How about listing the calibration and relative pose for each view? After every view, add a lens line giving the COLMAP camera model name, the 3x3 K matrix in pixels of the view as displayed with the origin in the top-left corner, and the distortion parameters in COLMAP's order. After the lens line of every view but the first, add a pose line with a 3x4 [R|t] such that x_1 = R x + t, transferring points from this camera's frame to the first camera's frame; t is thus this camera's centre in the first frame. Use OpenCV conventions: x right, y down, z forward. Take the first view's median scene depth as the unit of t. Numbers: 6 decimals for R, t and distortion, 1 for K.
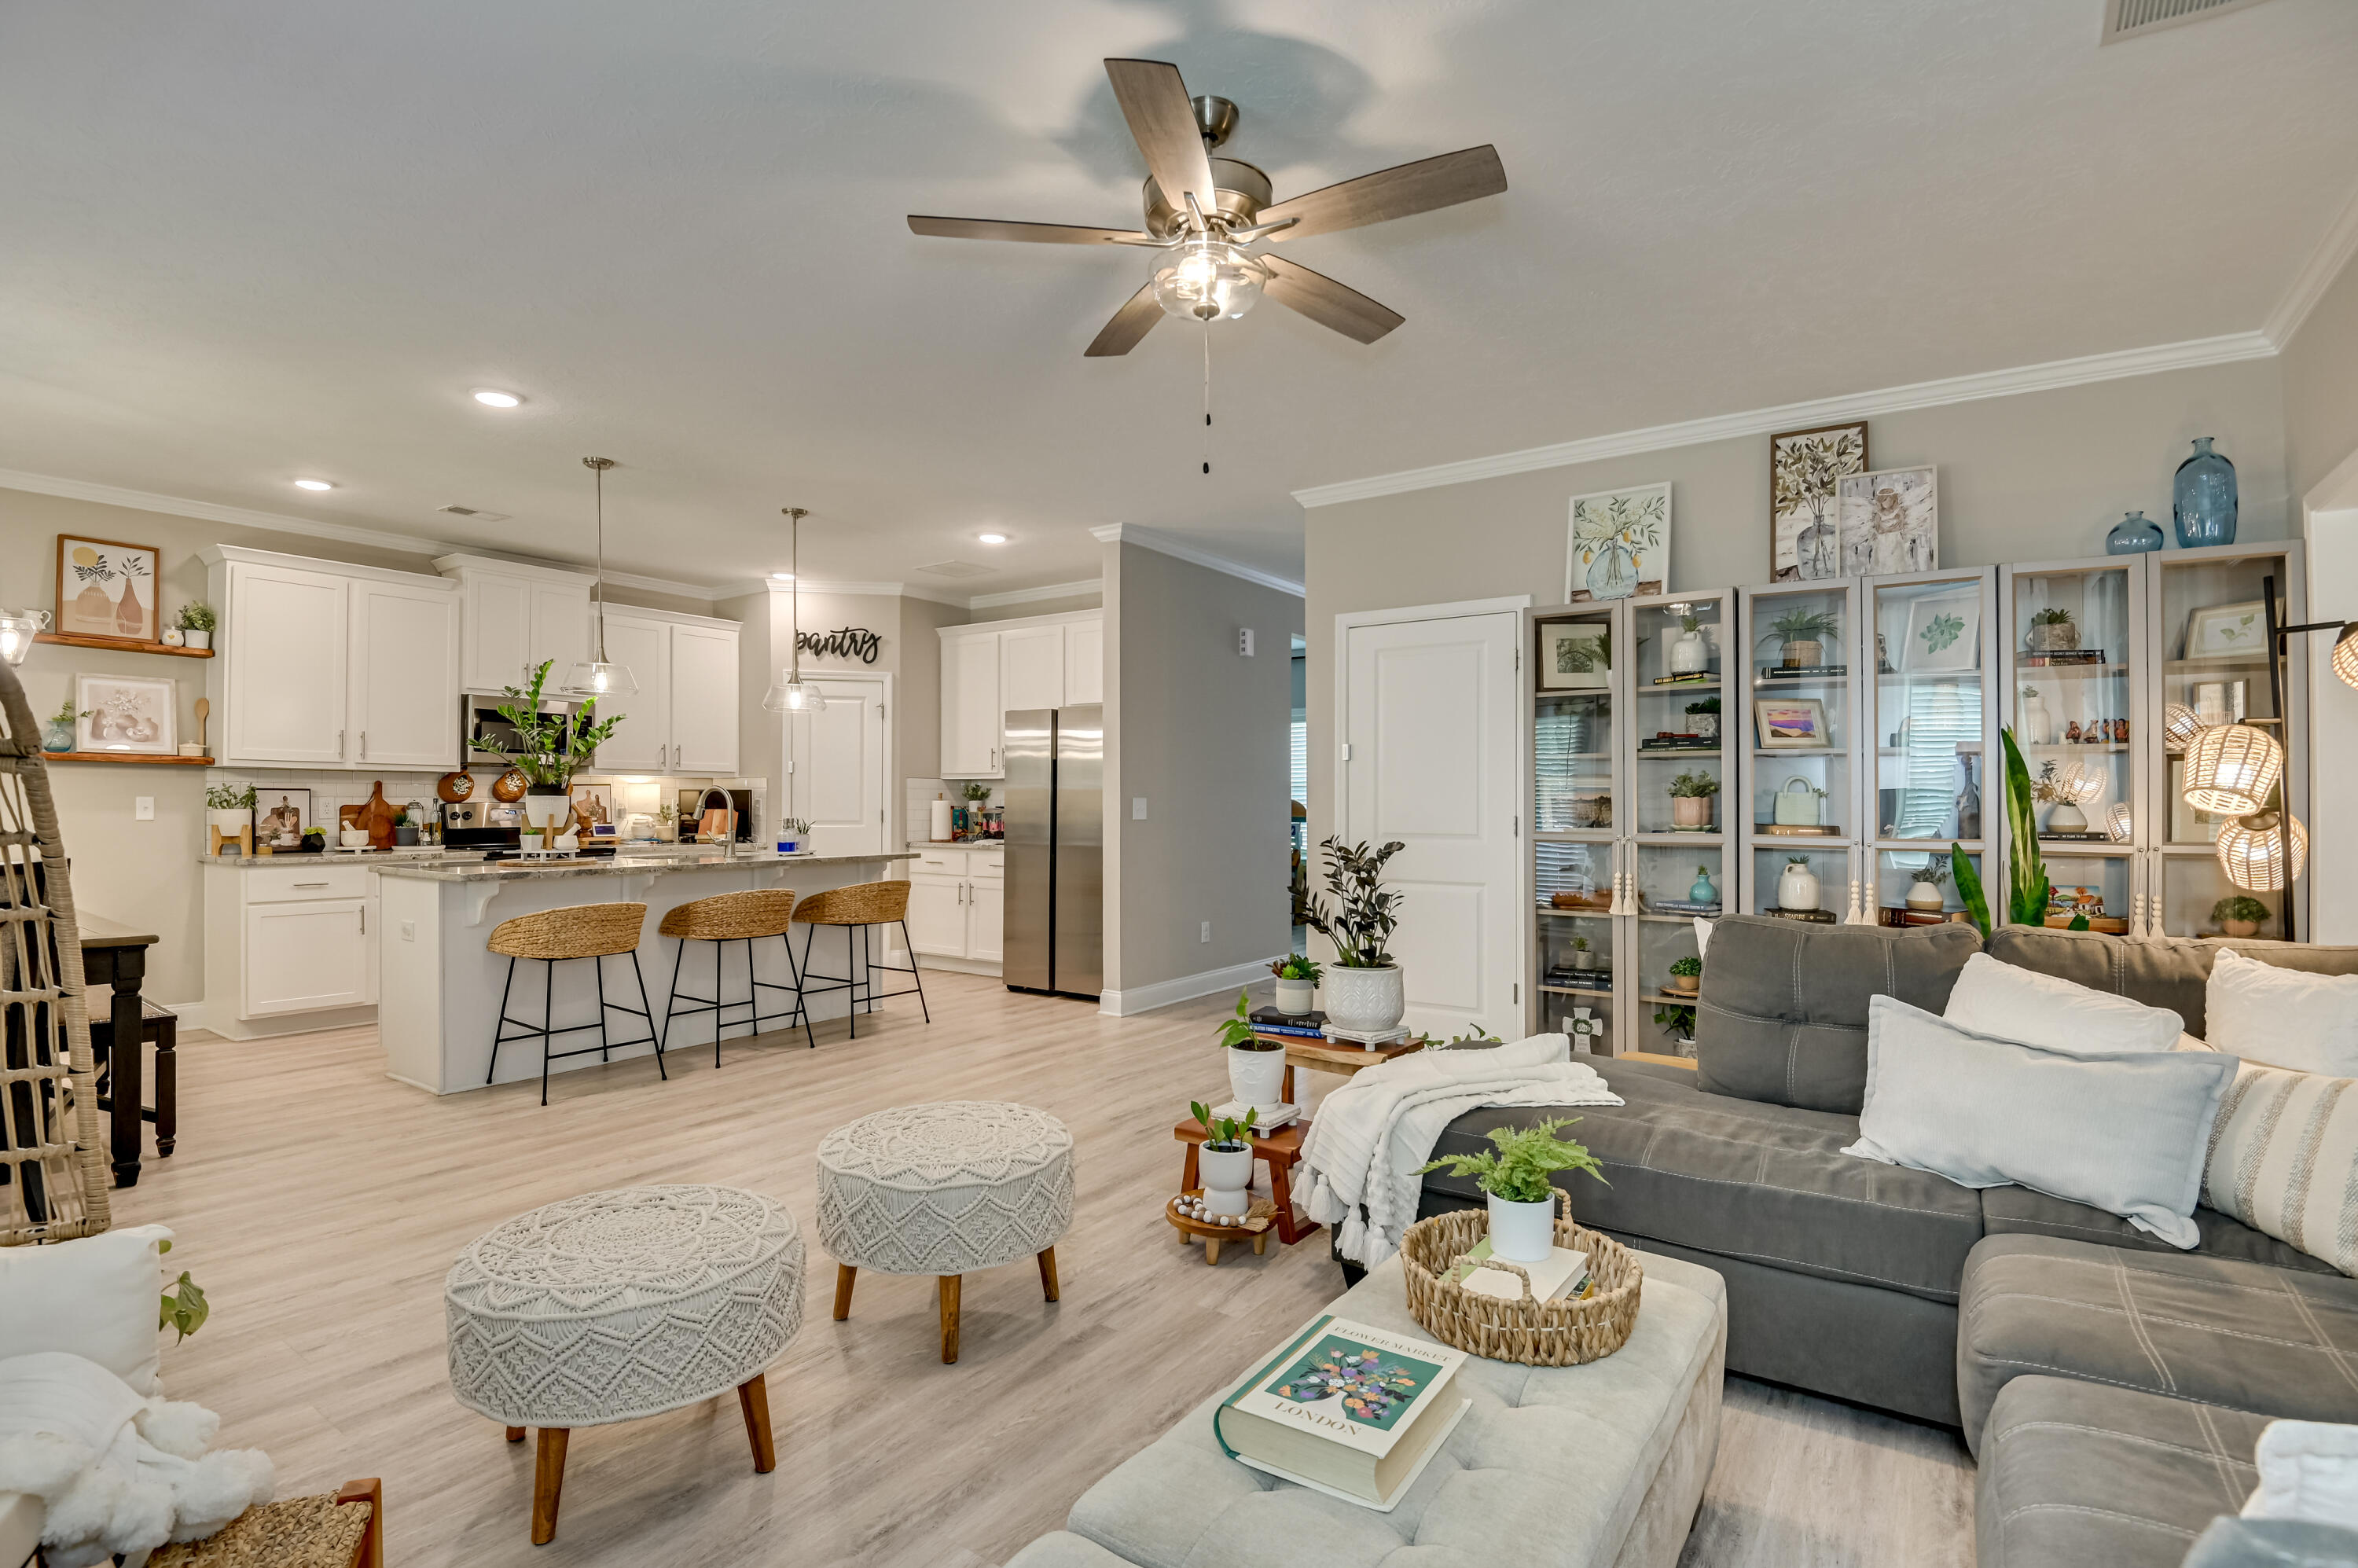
lens RADIAL K [[1094.7, 0, 1197.8], [0, 1094.7, 796.0], [0, 0, 1]] dist [-0.044097, -0.002253]
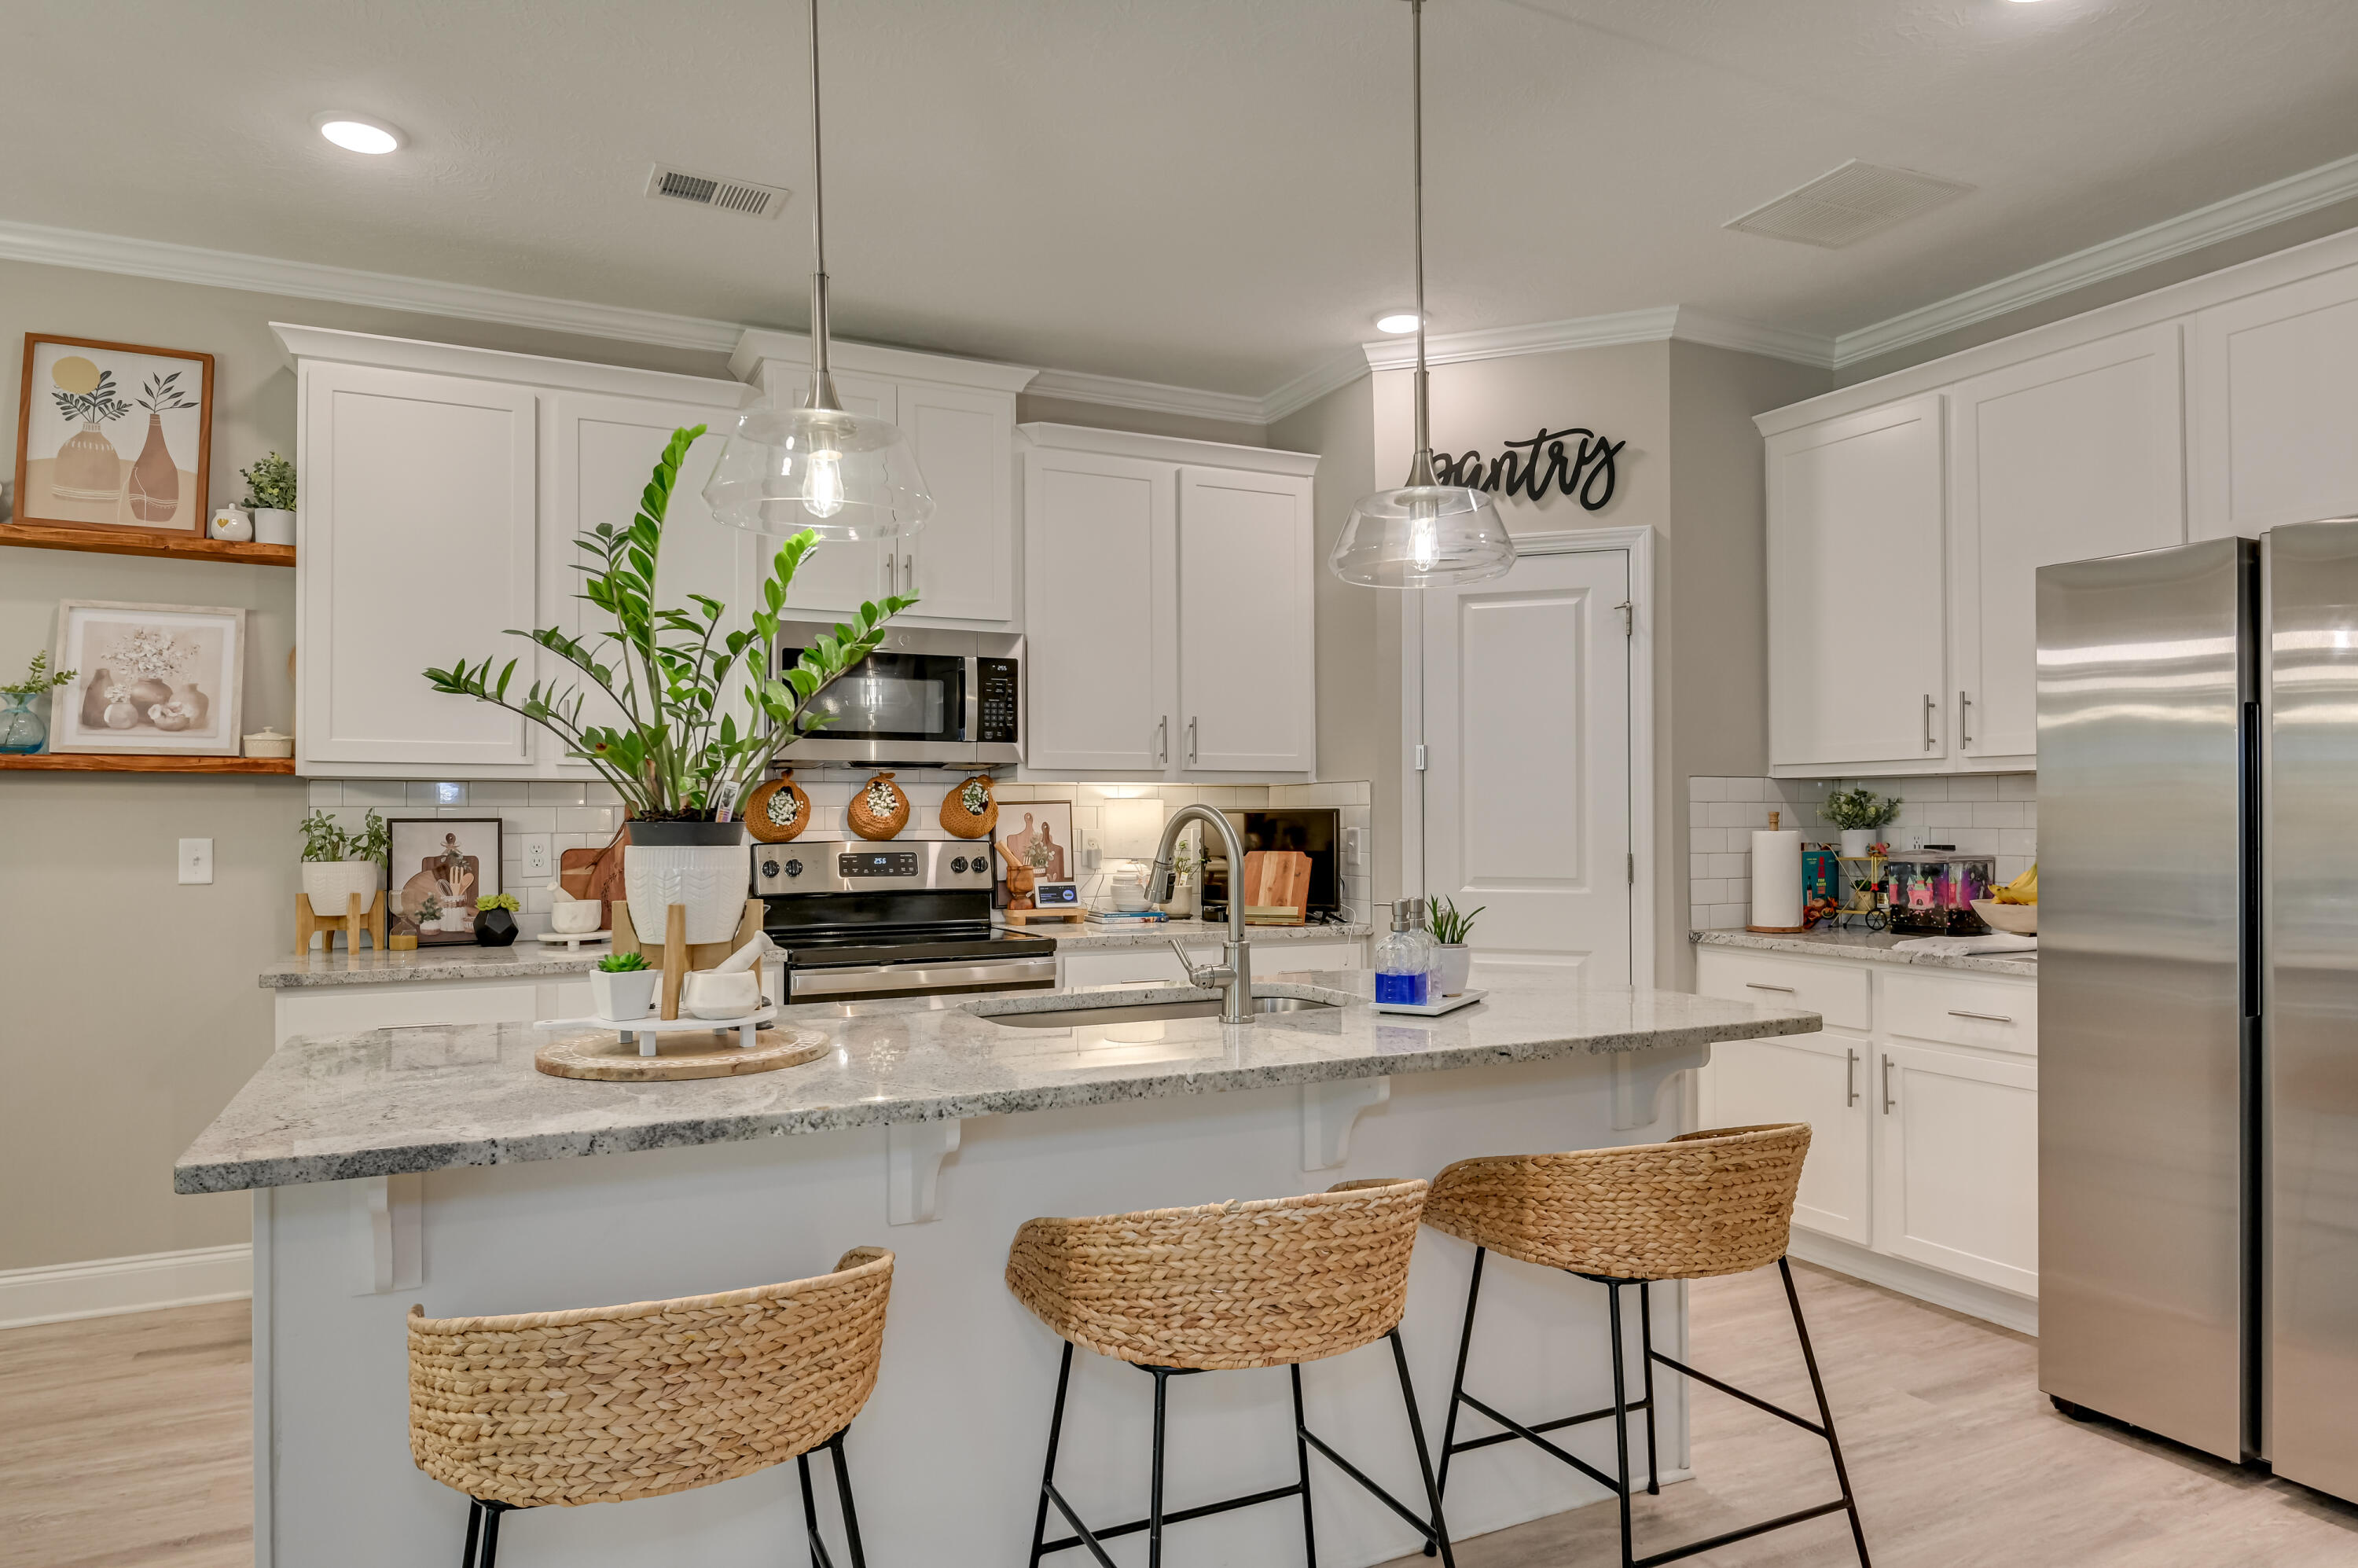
lens RADIAL K [[1422.5, 0, 1169.9], [0, 1422.5, 799.6], [0, 0, 1]] dist [0.013203, -0.008246]
pose [[0.856943, -0.011546, -0.515282, -0.194827], [0.009513, 0.999933, -0.006585, -0.007627], [0.515324, 0.000741, 0.856995, 0.536847]]
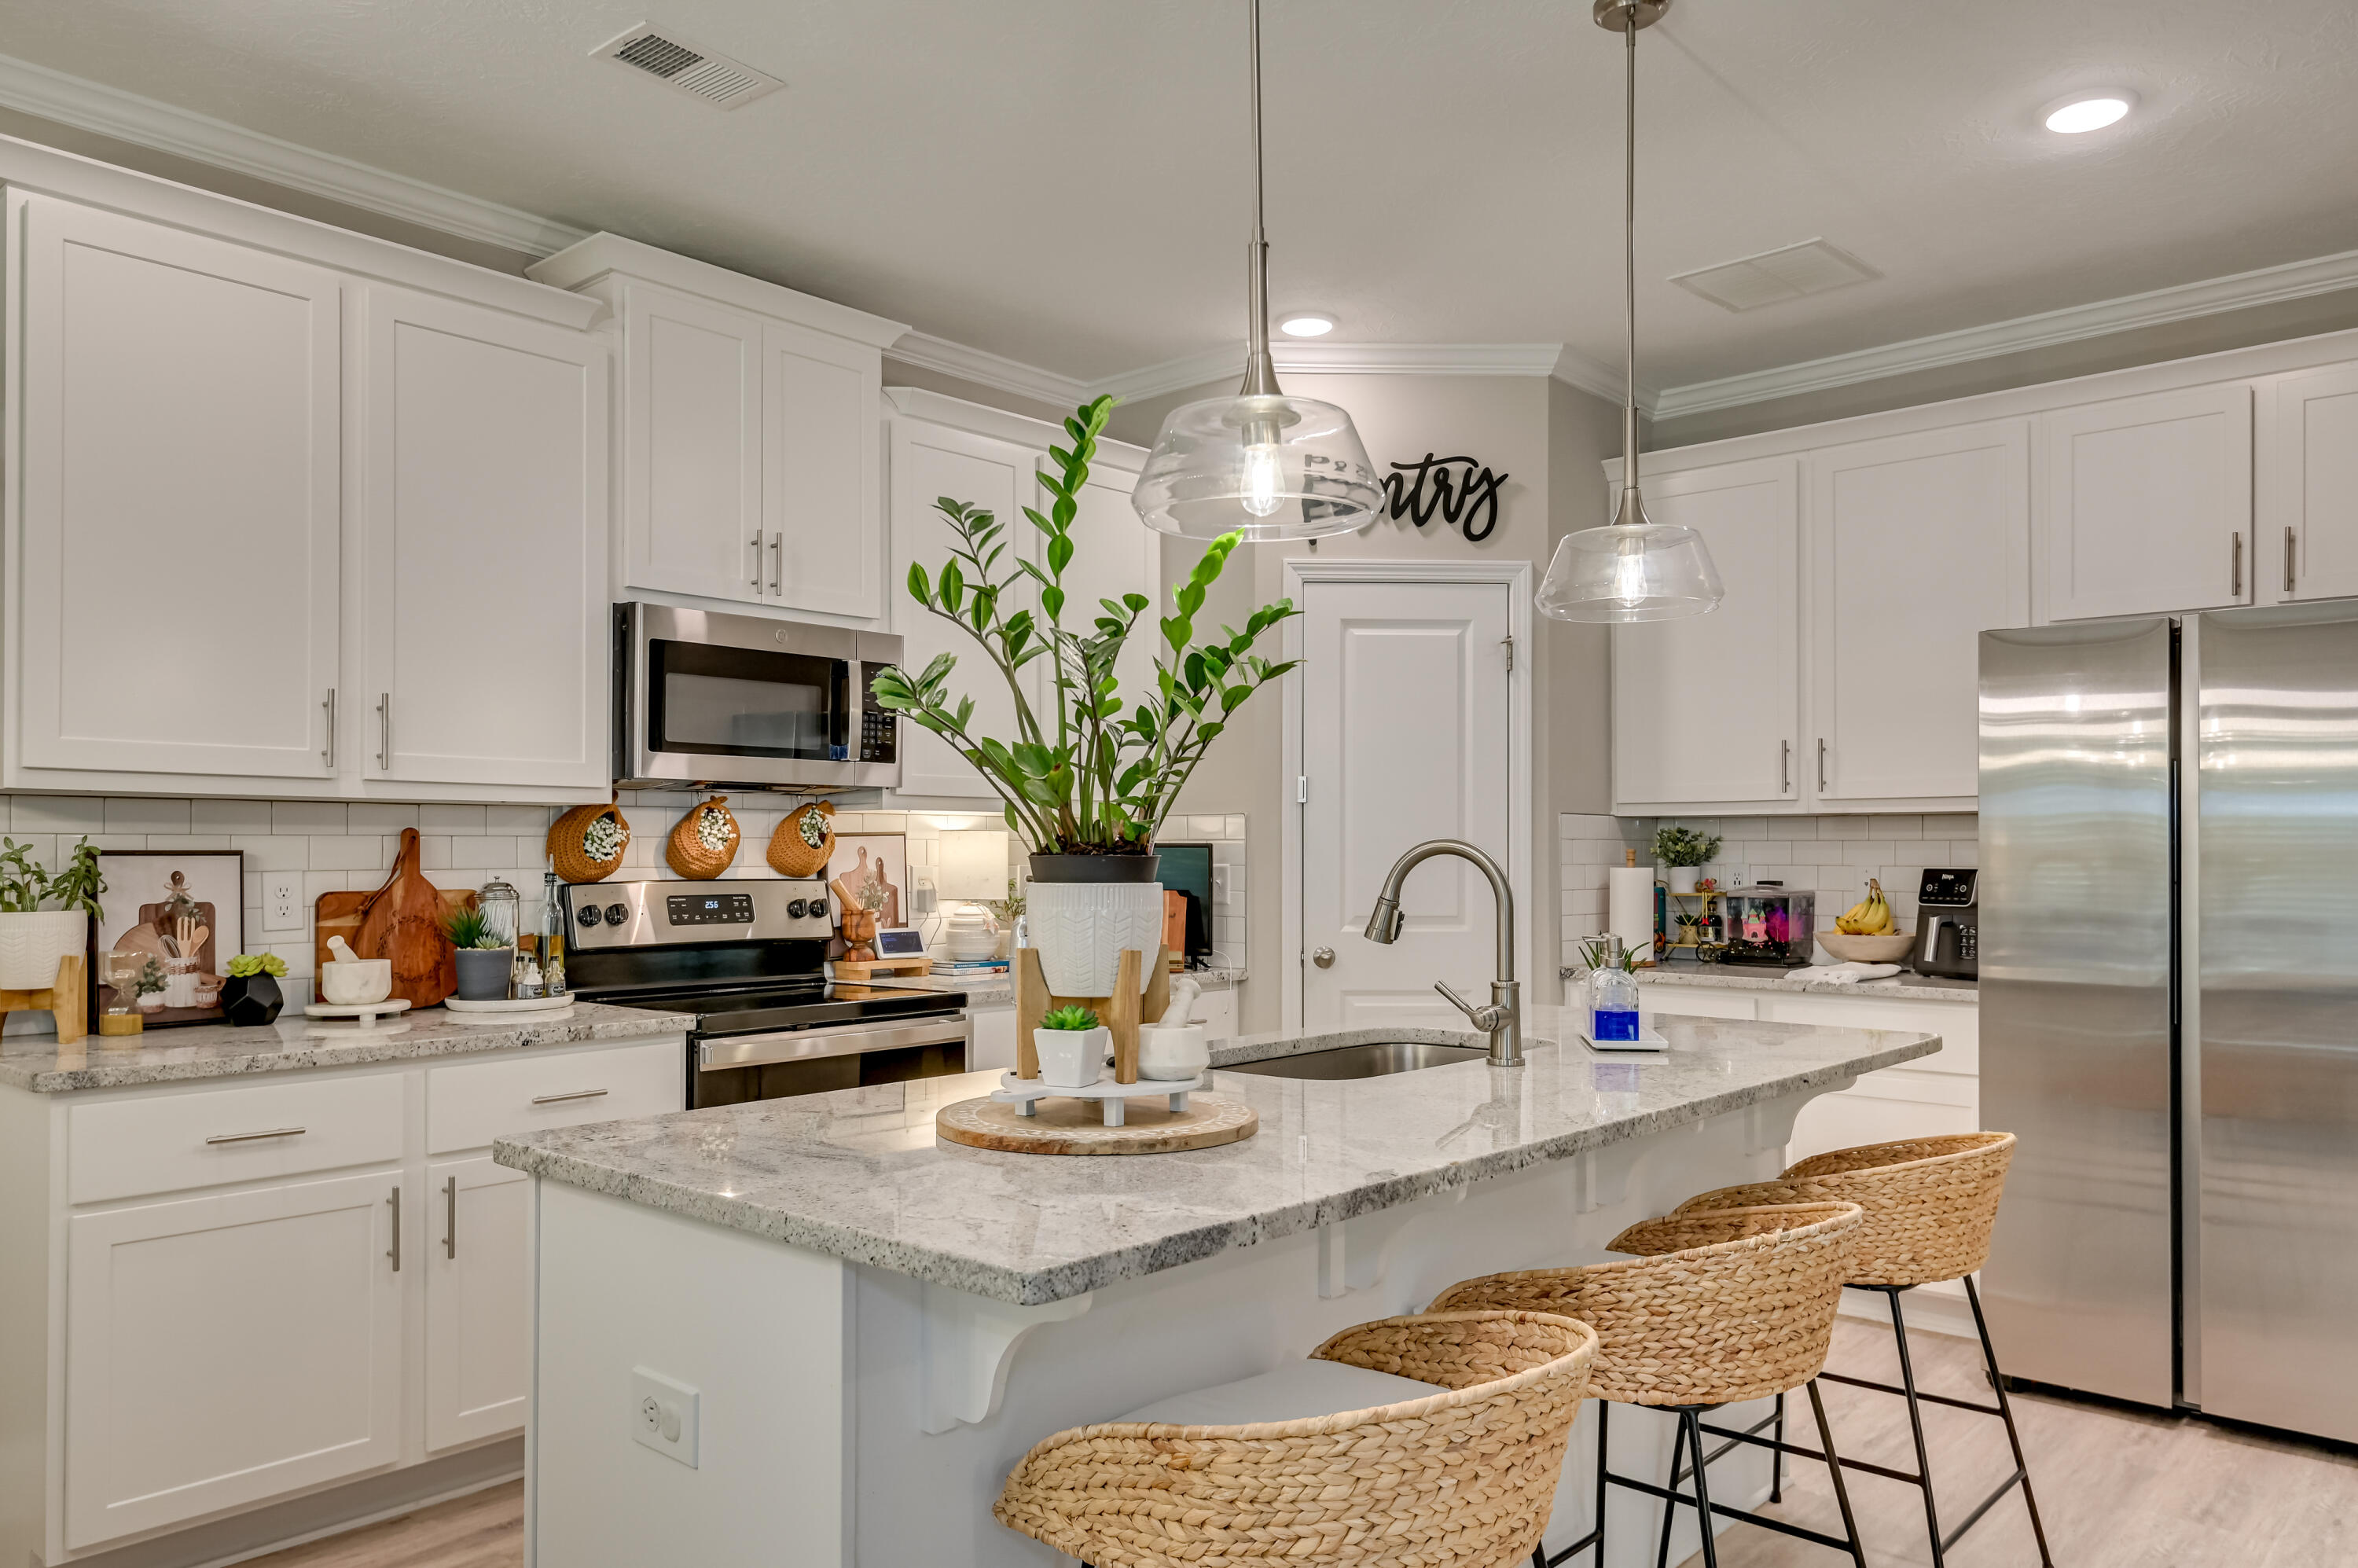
lens RADIAL K [[1639.0, 0, 1175.3], [0, 1639.0, 823.8], [0, 0, 1]] dist [0.034449, -0.008487]
pose [[0.988281, -0.005227, -0.152556, -0.394261], [0.003780, 0.999945, -0.009774, -0.008638], [0.152599, 0.009083, 0.988246, 0.440783]]
